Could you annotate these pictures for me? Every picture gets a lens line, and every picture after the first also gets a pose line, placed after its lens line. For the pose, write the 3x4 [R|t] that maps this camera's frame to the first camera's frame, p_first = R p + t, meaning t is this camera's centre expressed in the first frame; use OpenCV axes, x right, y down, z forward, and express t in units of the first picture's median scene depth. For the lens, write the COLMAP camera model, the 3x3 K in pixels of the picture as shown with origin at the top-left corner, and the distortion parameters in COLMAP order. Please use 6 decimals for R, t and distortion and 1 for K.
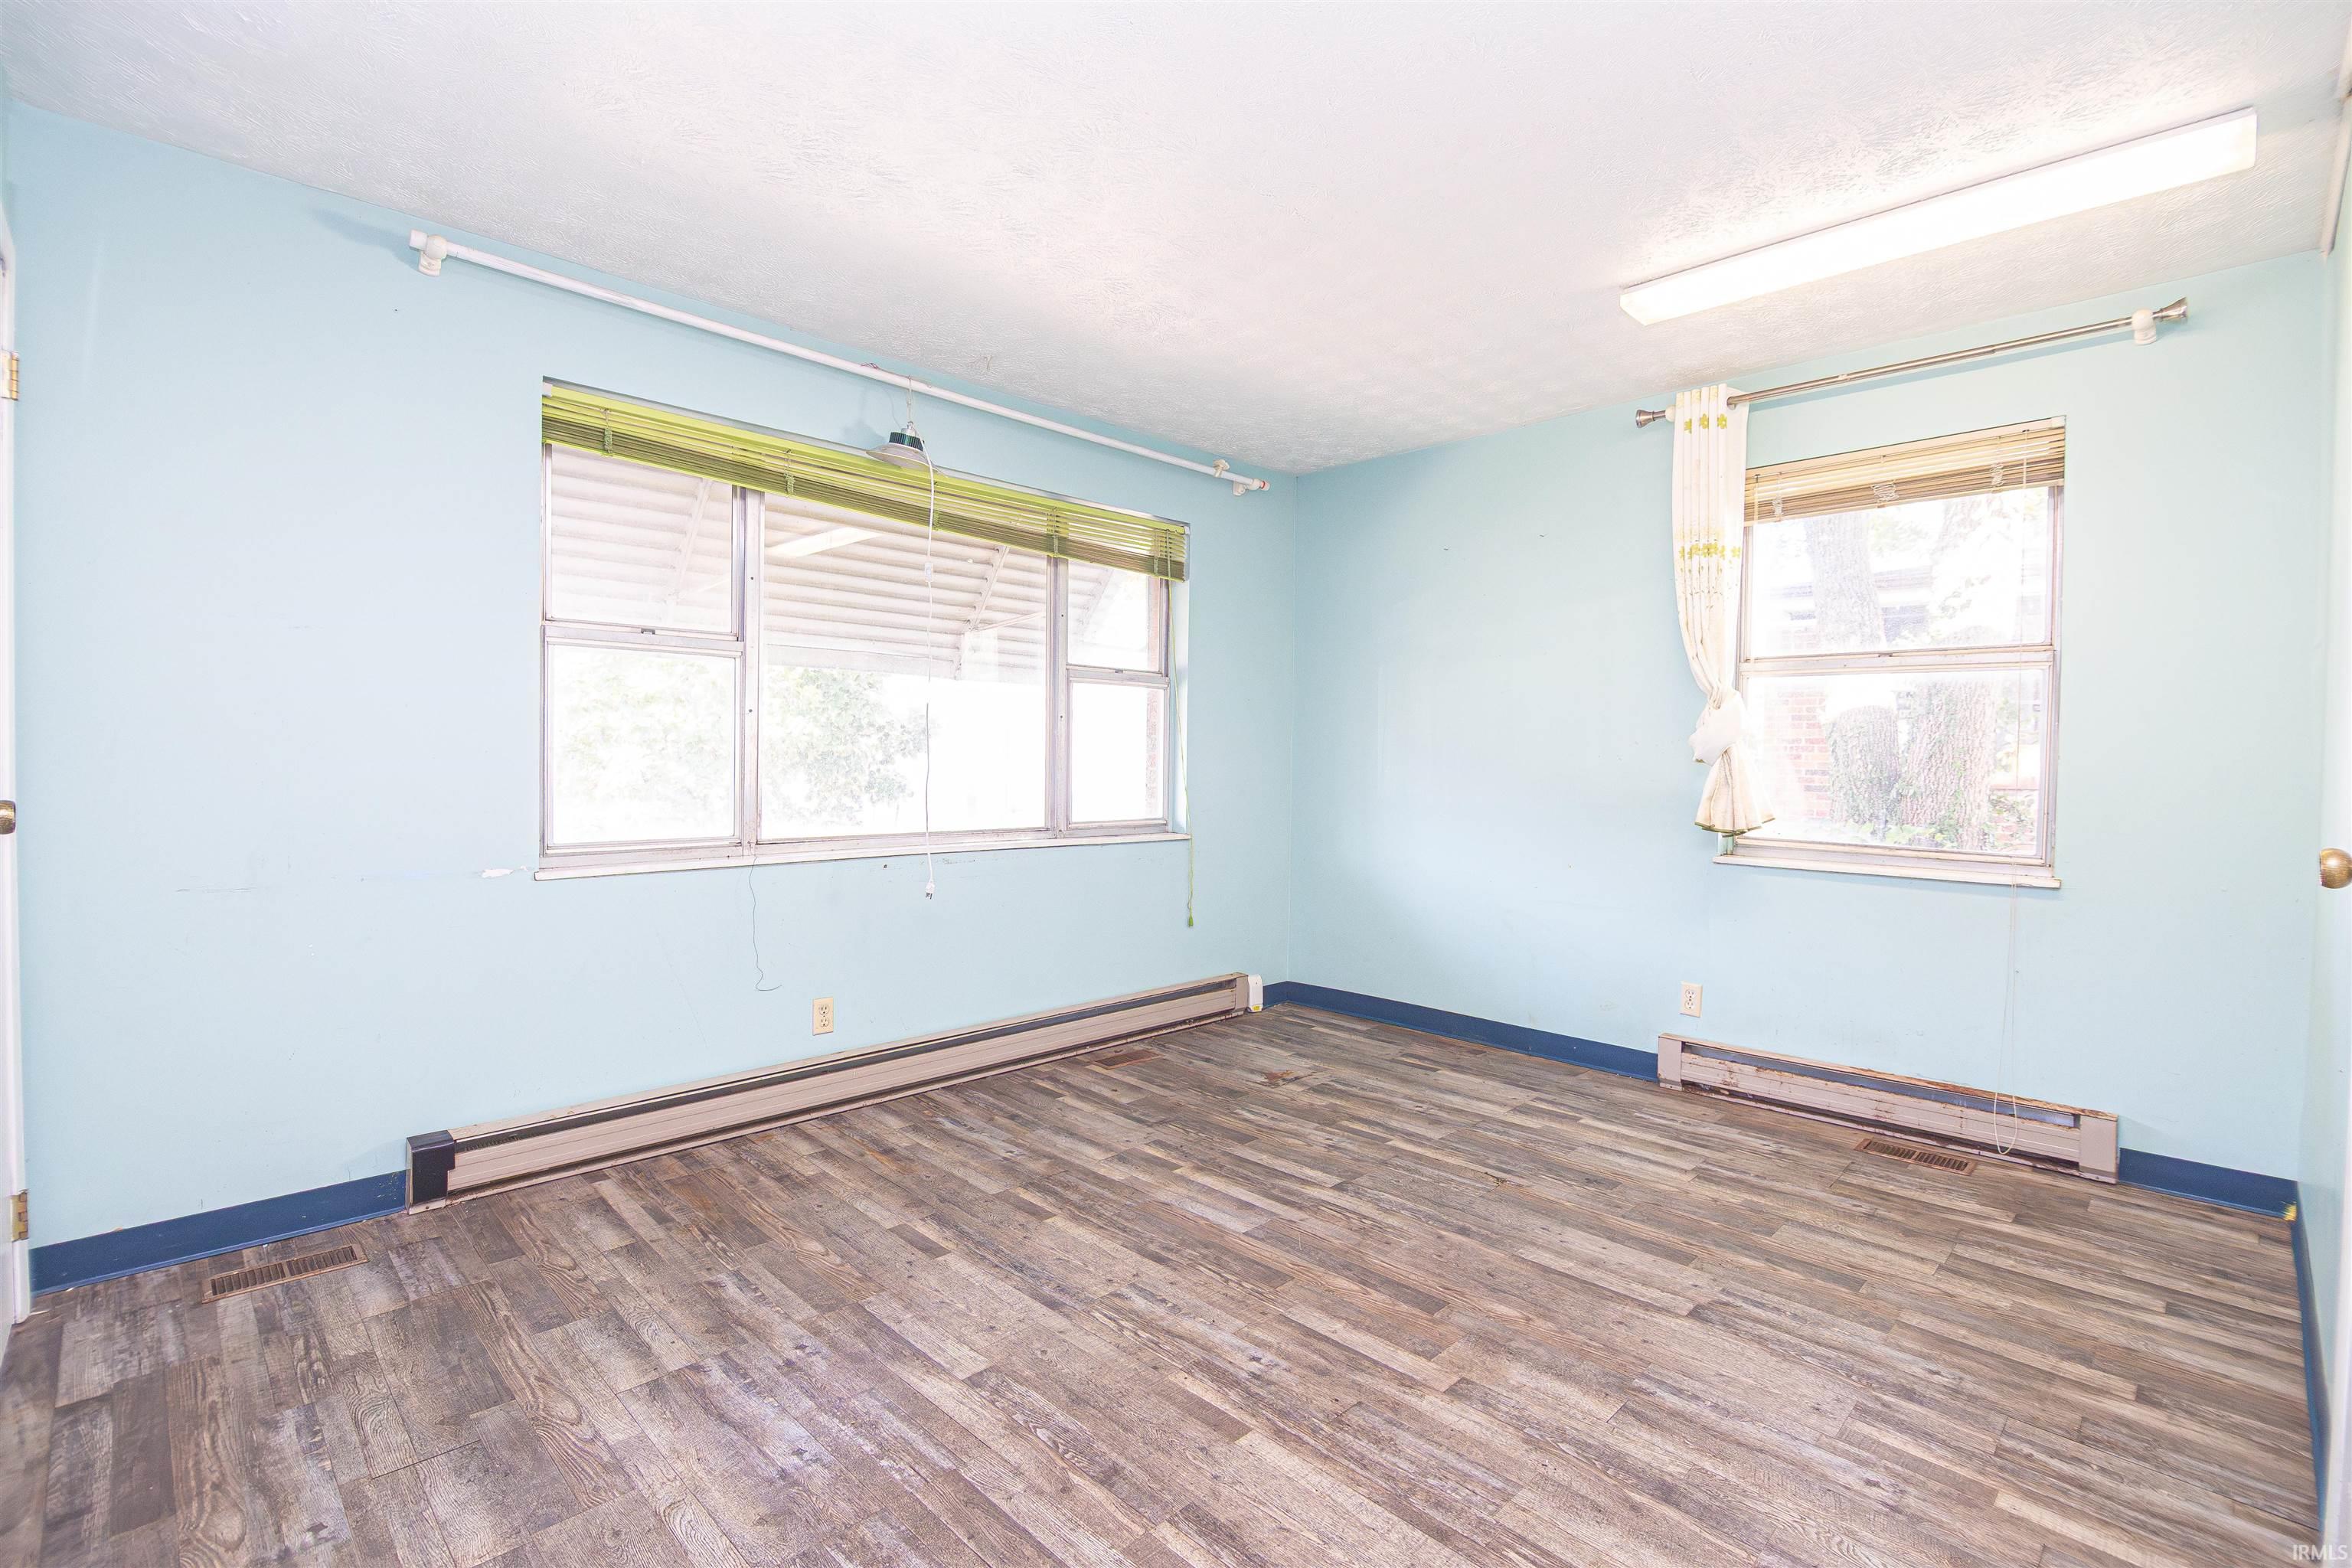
lens RADIAL K [[1075.9, 0, 1183.5], [0, 1075.9, 794.0], [0, 0, 1]] dist [-0.018348, -0.000584]
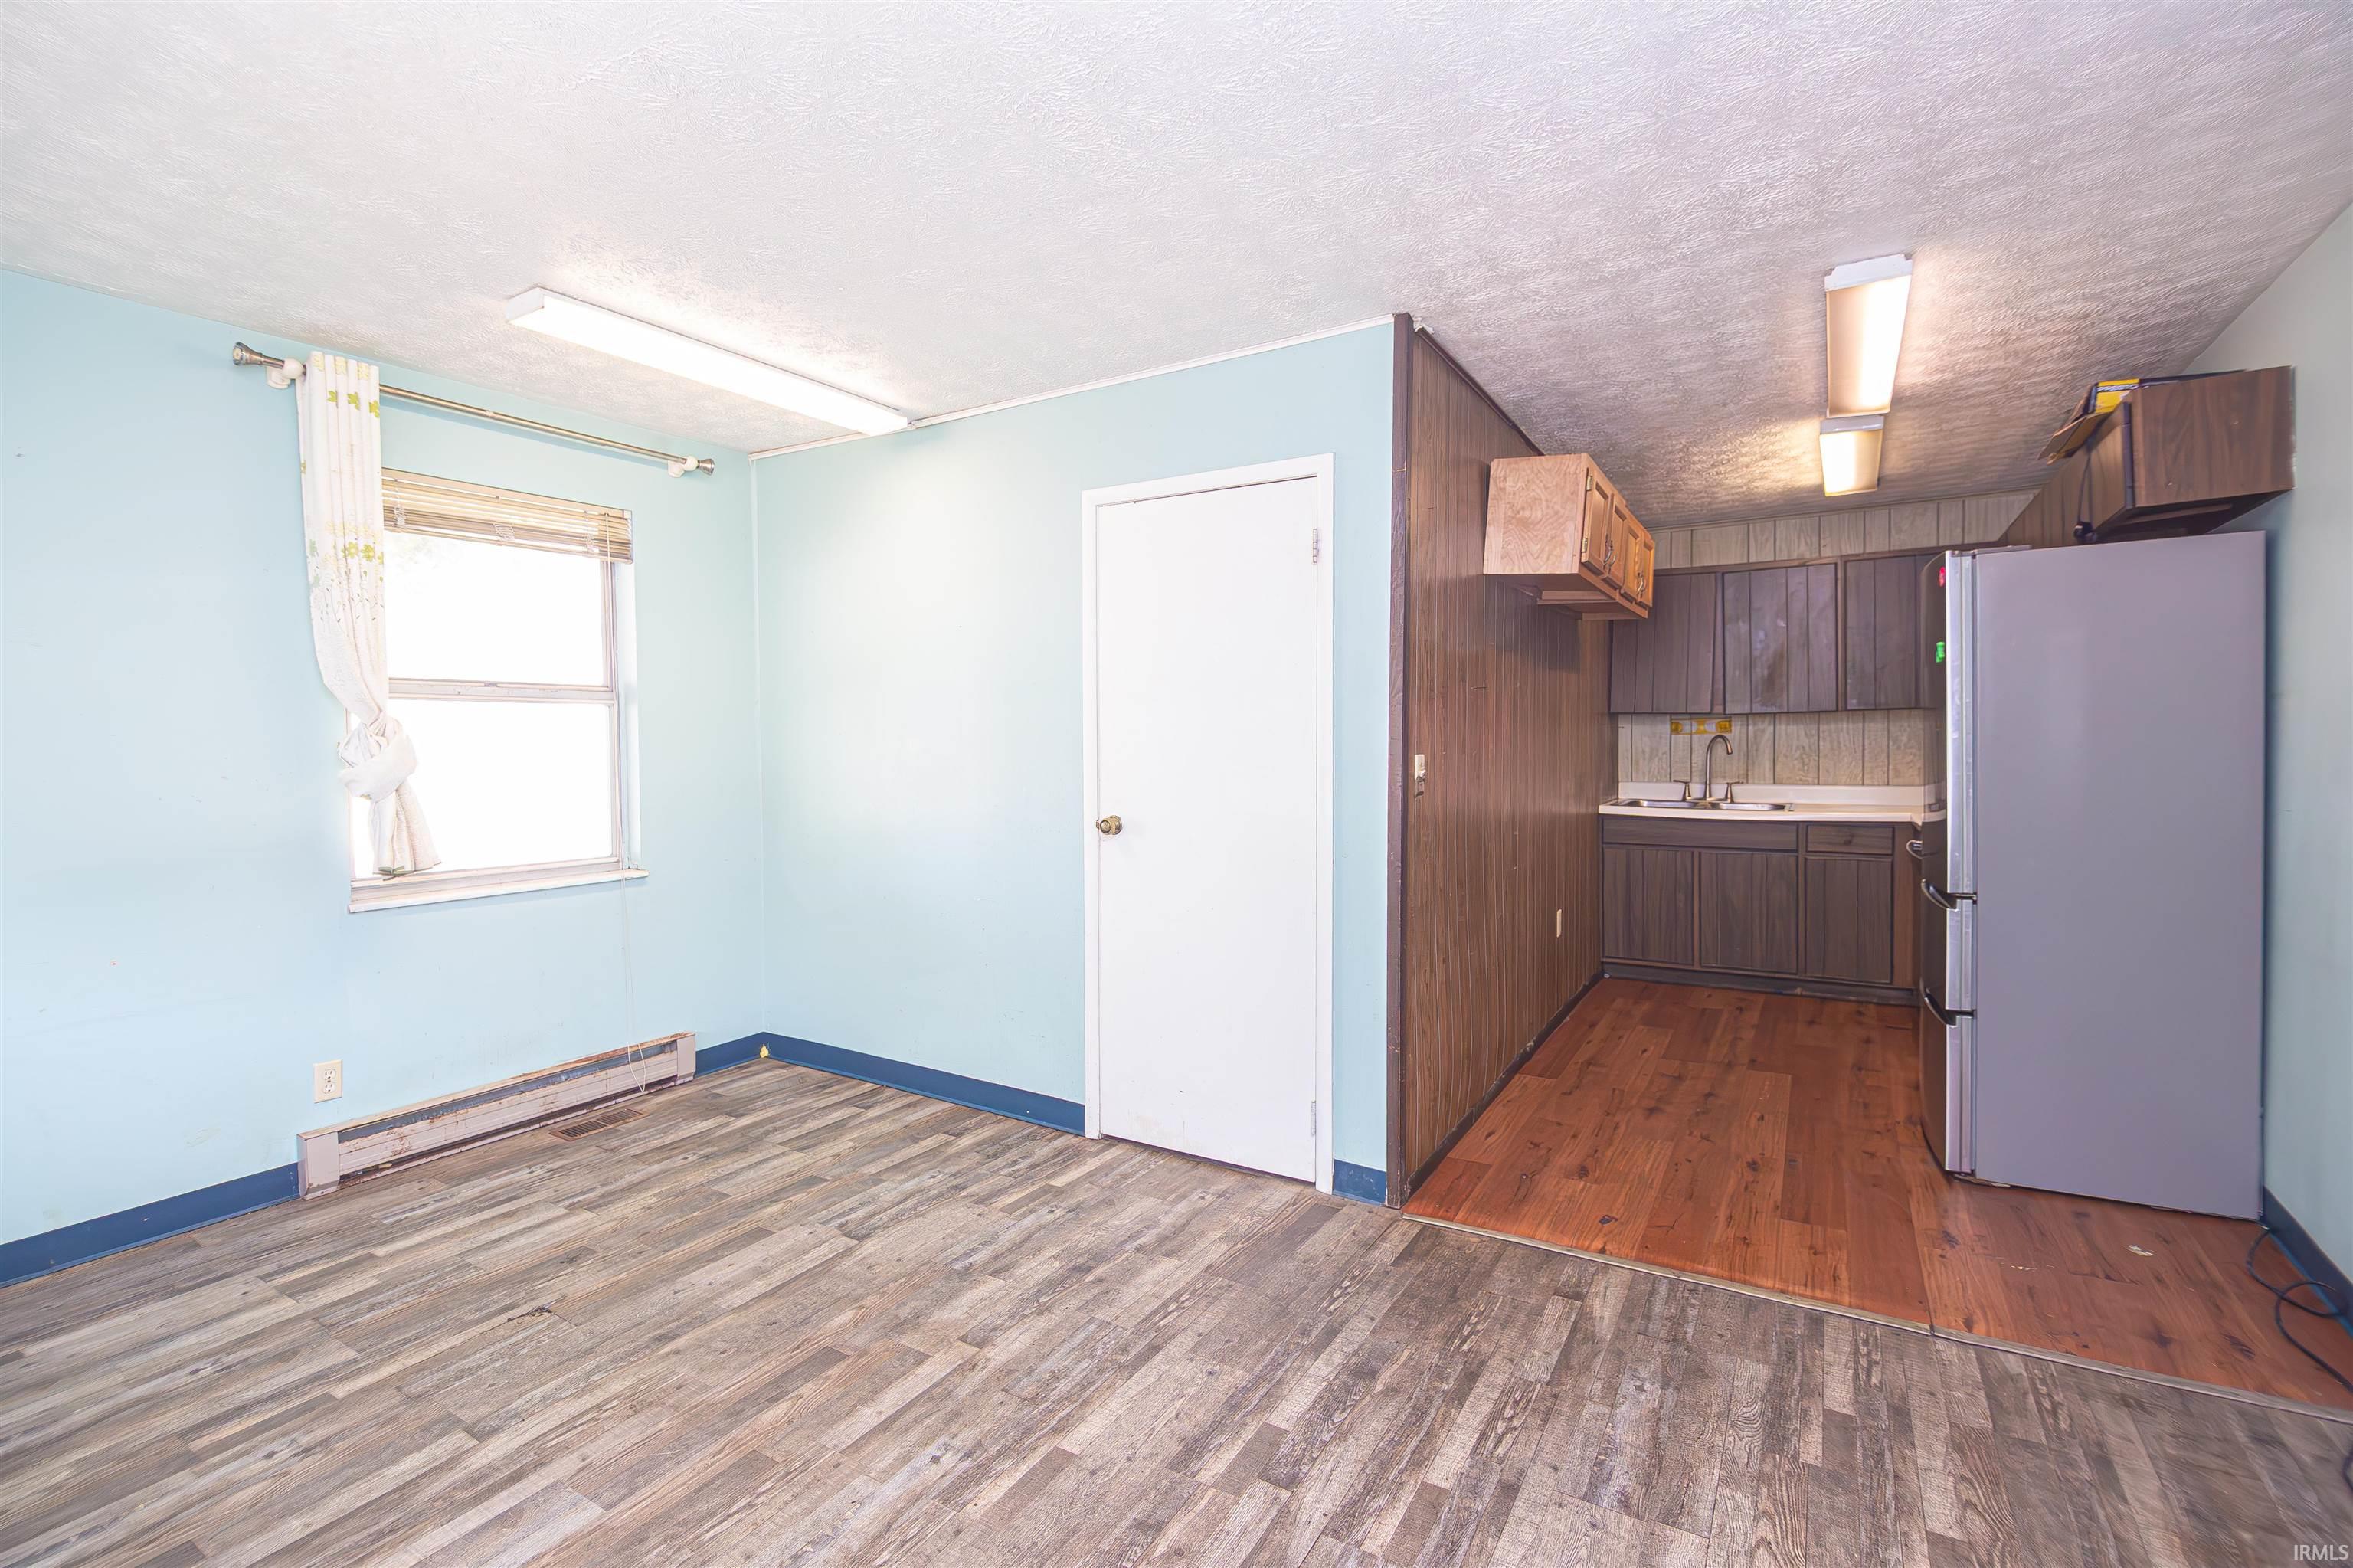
lens RADIAL K [[1076.4, 0, 1181.2], [0, 1076.4, 758.3], [0, 0, 1]] dist [-0.018348, -0.000584]
pose [[-0.249018, -0.029758, 0.968042, -0.632482], [0.042688, 0.998219, 0.041667, -0.083723], [-0.967558, 0.051699, -0.247304, 0.717247]]
